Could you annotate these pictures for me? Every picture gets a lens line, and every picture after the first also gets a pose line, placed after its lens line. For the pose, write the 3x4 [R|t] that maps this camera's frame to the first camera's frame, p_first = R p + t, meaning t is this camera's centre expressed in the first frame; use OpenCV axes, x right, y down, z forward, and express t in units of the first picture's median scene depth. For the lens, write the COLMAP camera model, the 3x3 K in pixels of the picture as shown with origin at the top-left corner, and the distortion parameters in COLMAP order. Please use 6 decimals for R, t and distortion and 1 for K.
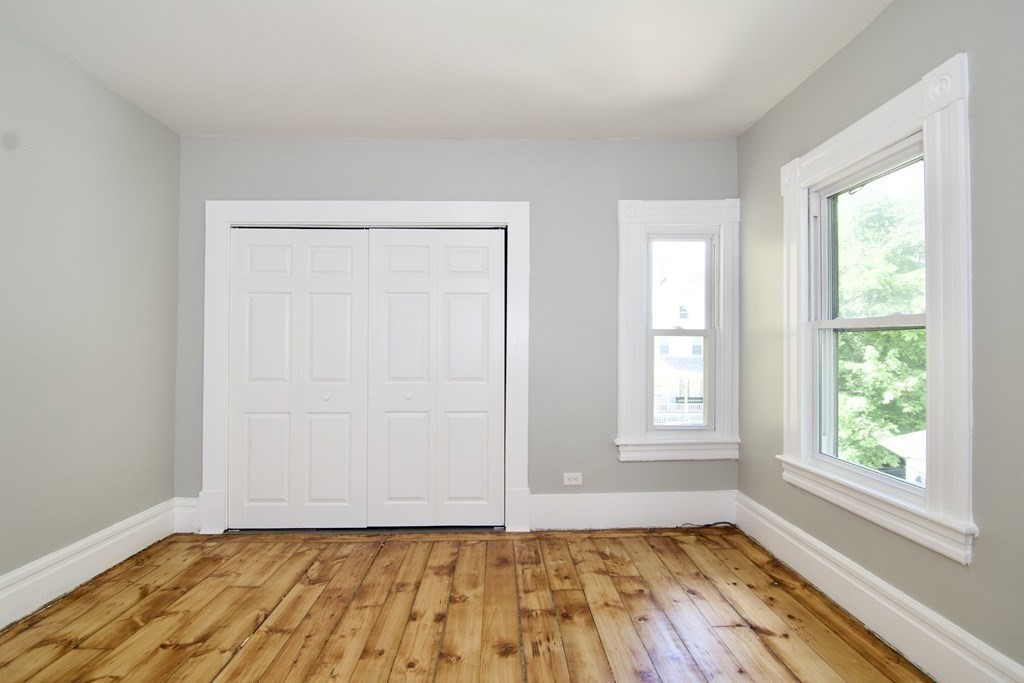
lens RADIAL K [[504.2, 0, 510.8], [0, 504.2, 343.7], [0, 0, 1]] dist [-0.014833, -0.004842]
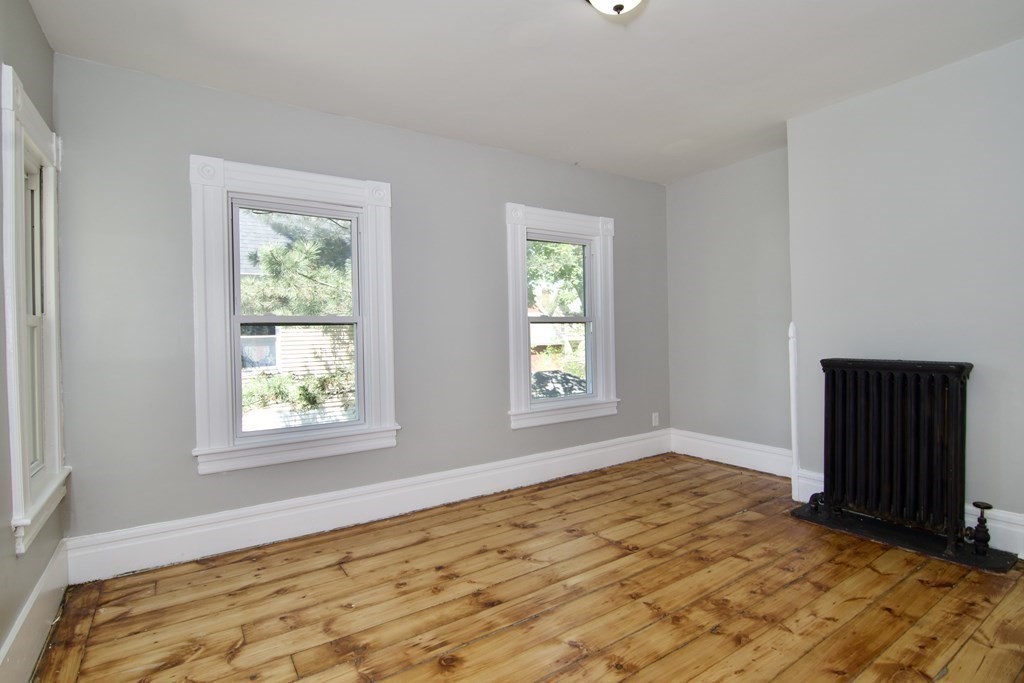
lens RADIAL K [[504.2, 0, 506.7], [0, 504.2, 338.2], [0, 0, 1]] dist [-0.014833, -0.004842]
pose [[-0.532018, 0.004096, 0.846723, -0.674377], [0.015814, 0.999862, 0.005100, 0.007824], [-0.846585, 0.016103, -0.532010, 1.110650]]
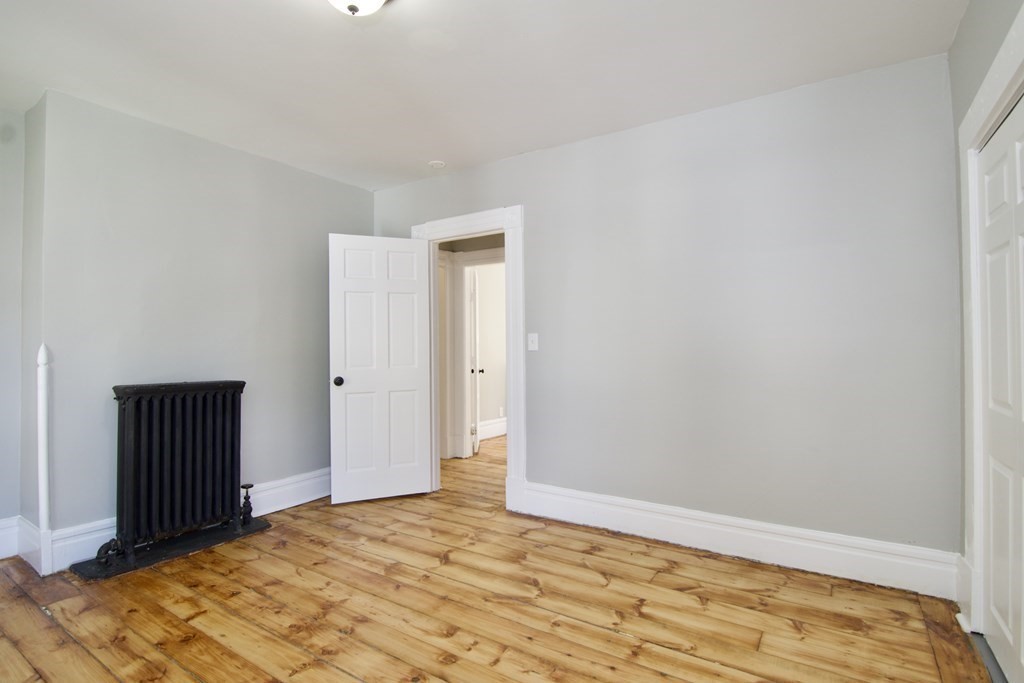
lens RADIAL K [[504.2, 0, 519.2], [0, 504.2, 340.5], [0, 0, 1]] dist [-0.014833, -0.004842]
pose [[-0.555196, -0.010627, -0.831651, 0.374224], [0.010088, 0.999759, -0.019509, 0.005657], [0.831658, -0.019221, -0.554955, 1.141249]]
